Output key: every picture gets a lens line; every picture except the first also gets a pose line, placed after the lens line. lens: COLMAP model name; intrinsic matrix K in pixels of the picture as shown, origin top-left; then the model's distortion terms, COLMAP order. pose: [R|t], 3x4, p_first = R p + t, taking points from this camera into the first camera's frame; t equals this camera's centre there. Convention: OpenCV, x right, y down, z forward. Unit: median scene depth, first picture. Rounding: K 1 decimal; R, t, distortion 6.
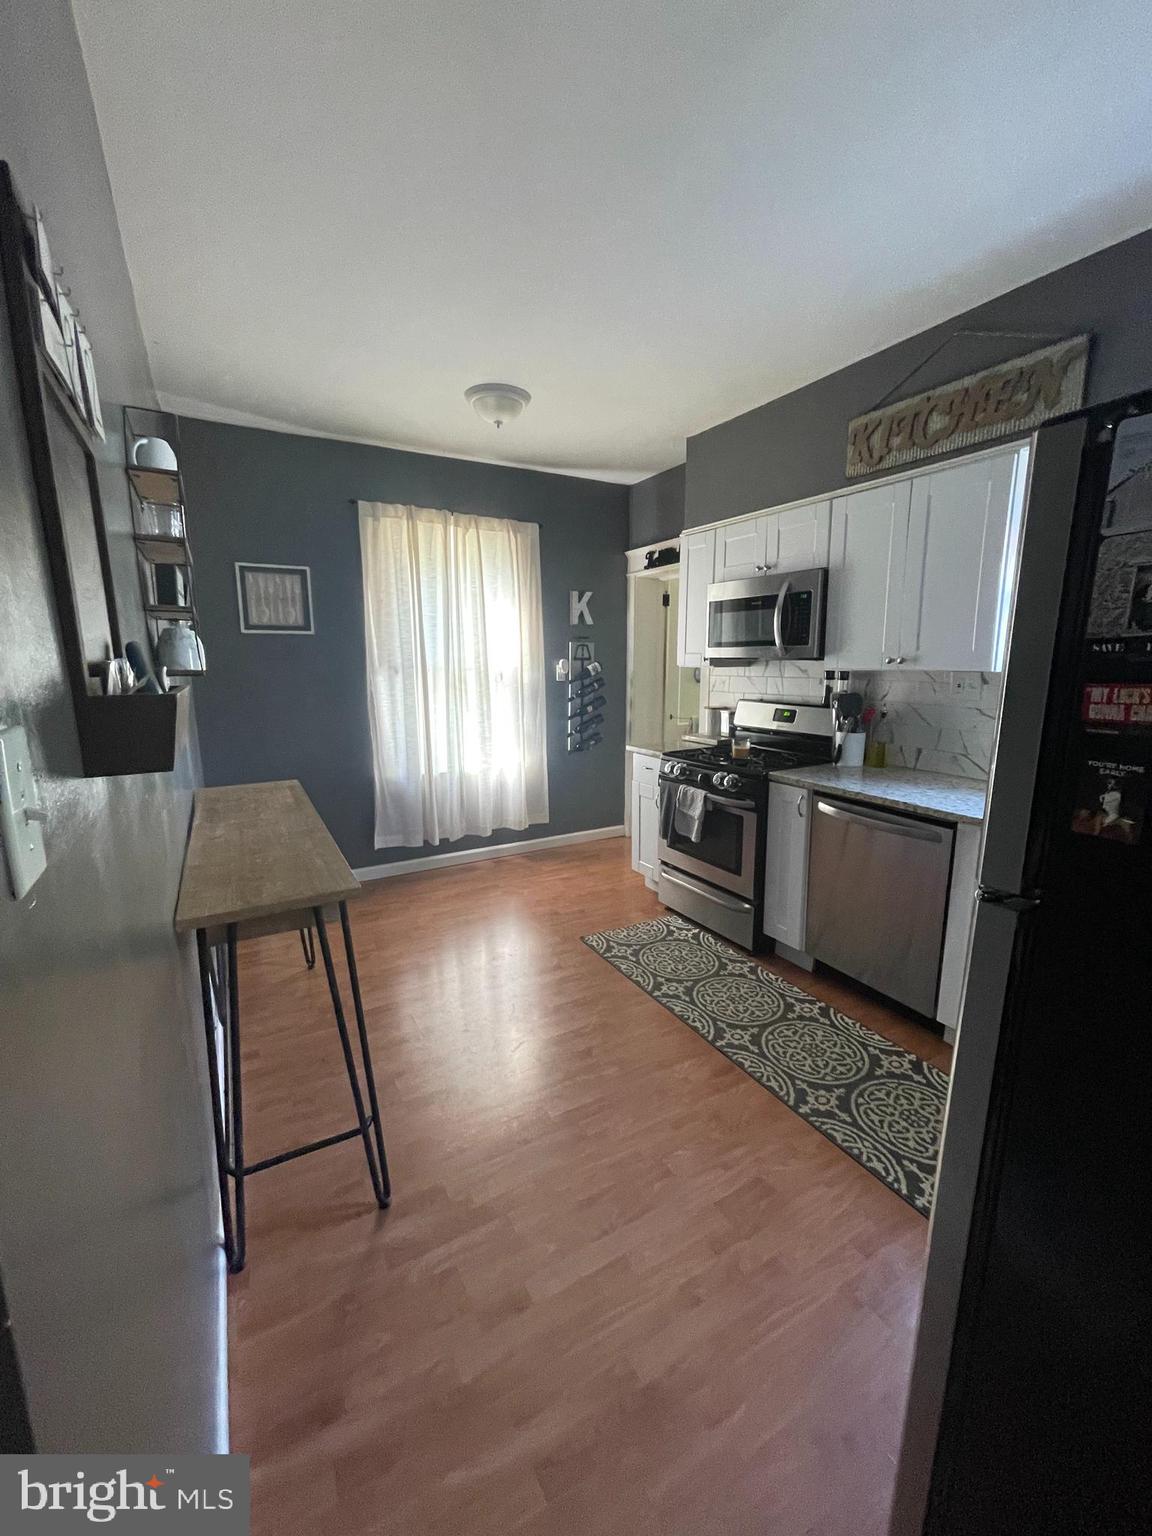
lens RADIAL K [[615.6, 0, 569.3], [0, 615.6, 771.5], [0, 0, 1]] dist [0.000268, 0.000246]
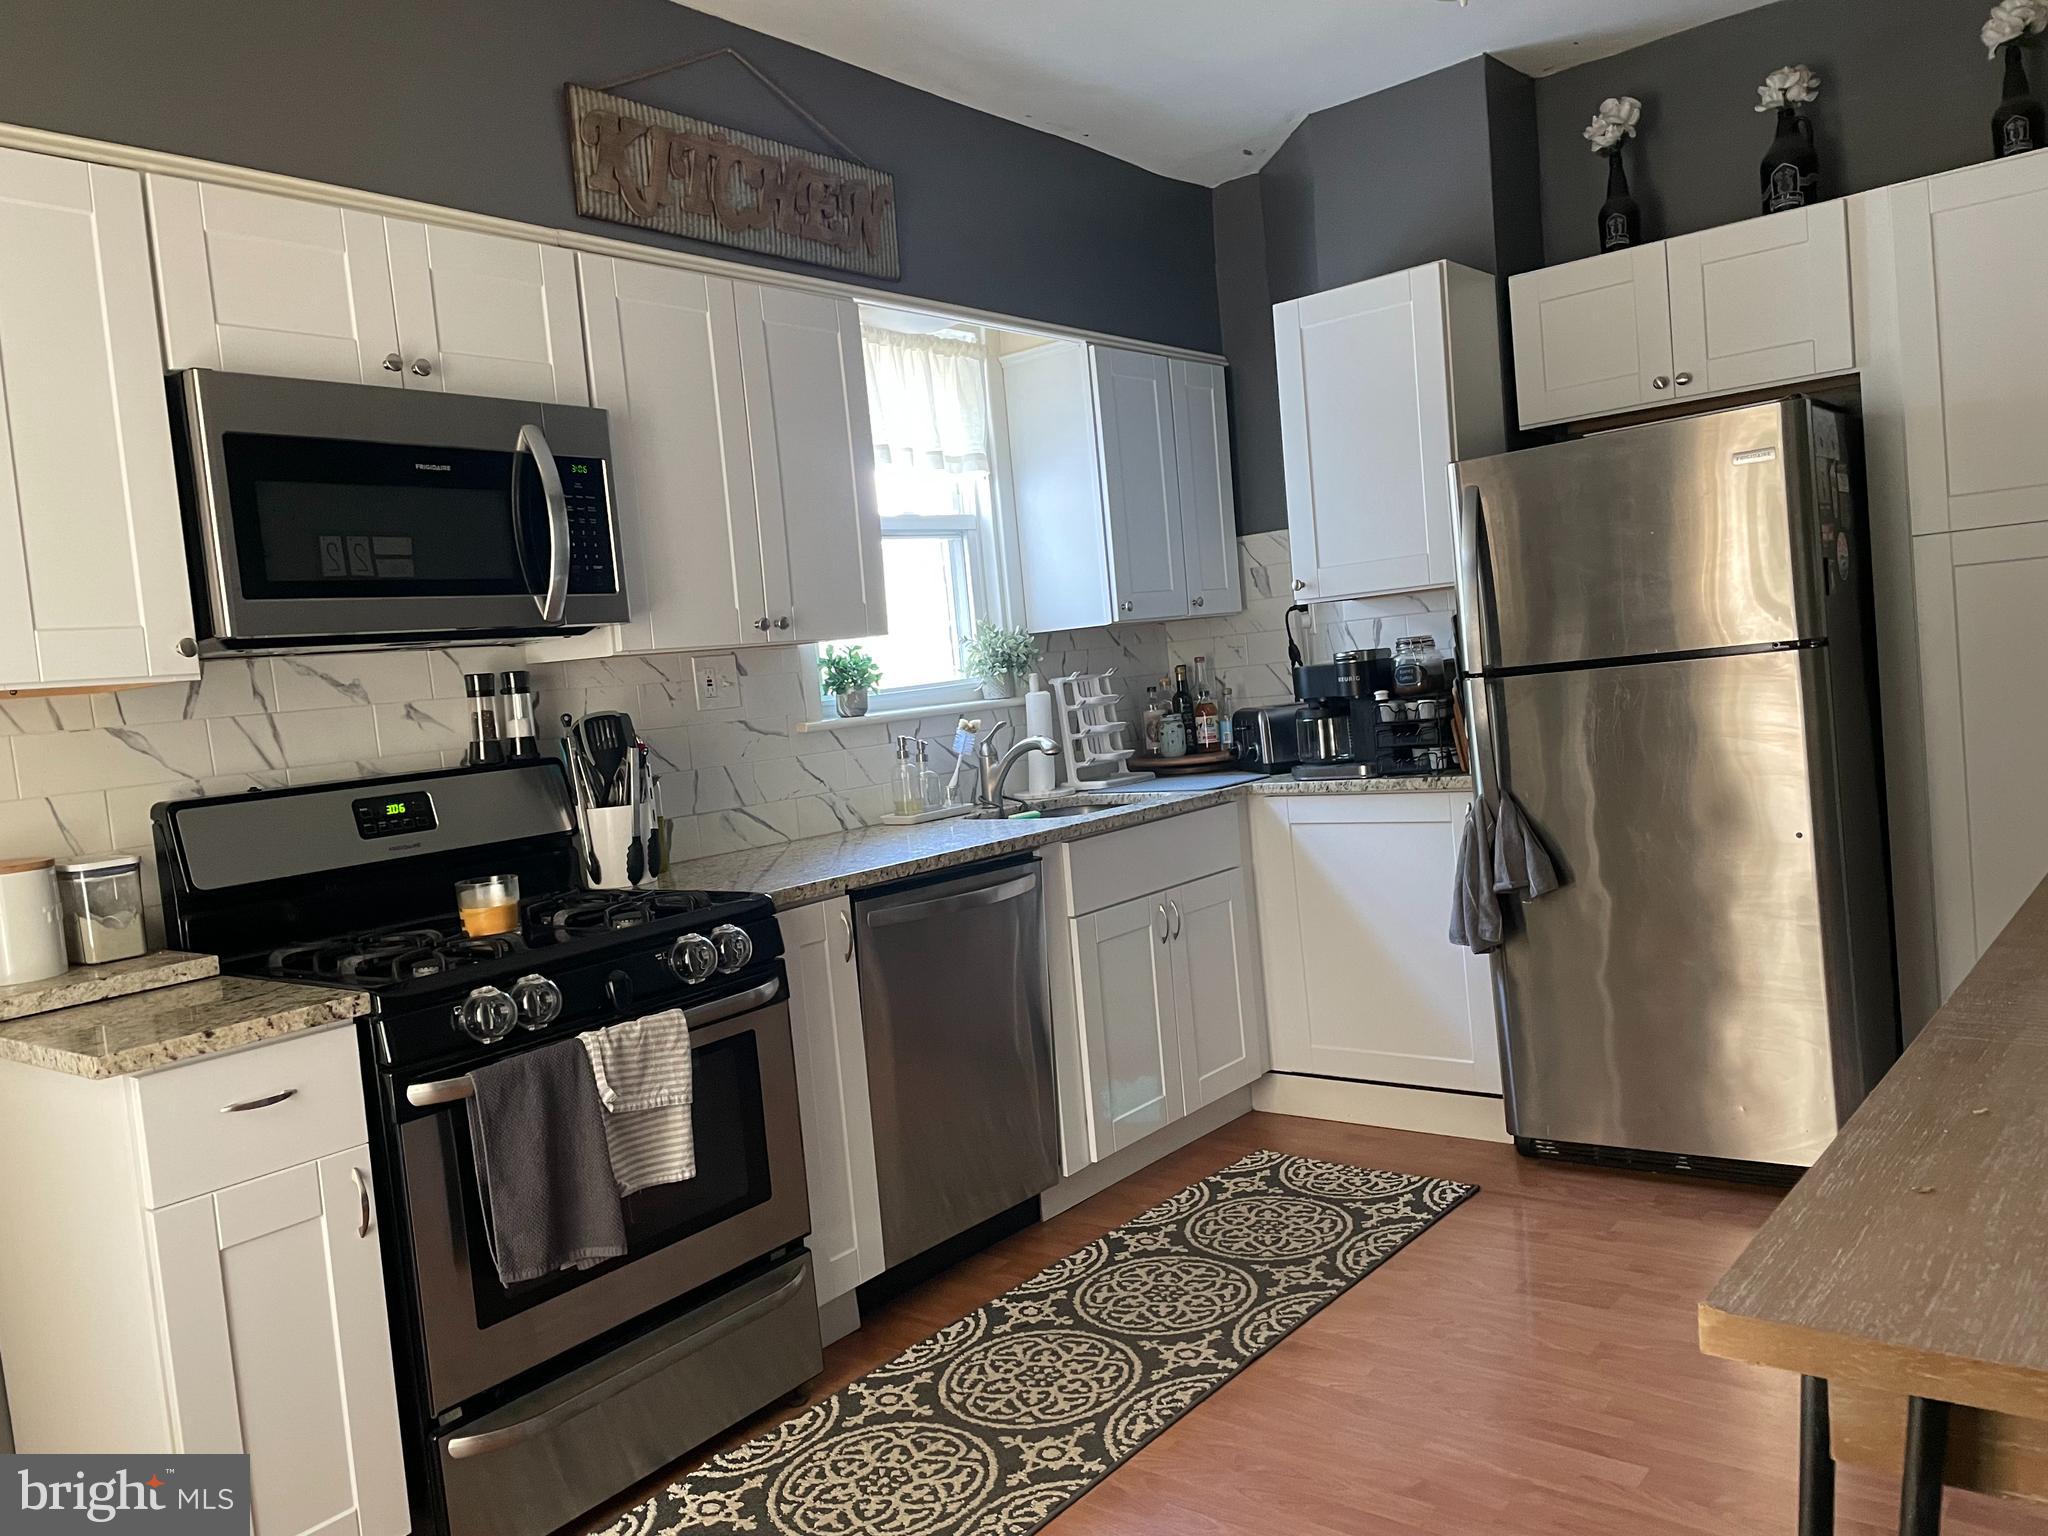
lens RADIAL K [[1541.7, 0, 1036.8], [0, 1541.7, 767.3], [0, 0, 1]] dist [0.110170, -0.185305]
pose [[-0.373003, -0.020464, 0.927604, -0.713757], [0.266190, 0.955369, 0.128115, -0.168218], [-0.888826, 0.294706, -0.350908, 1.258815]]
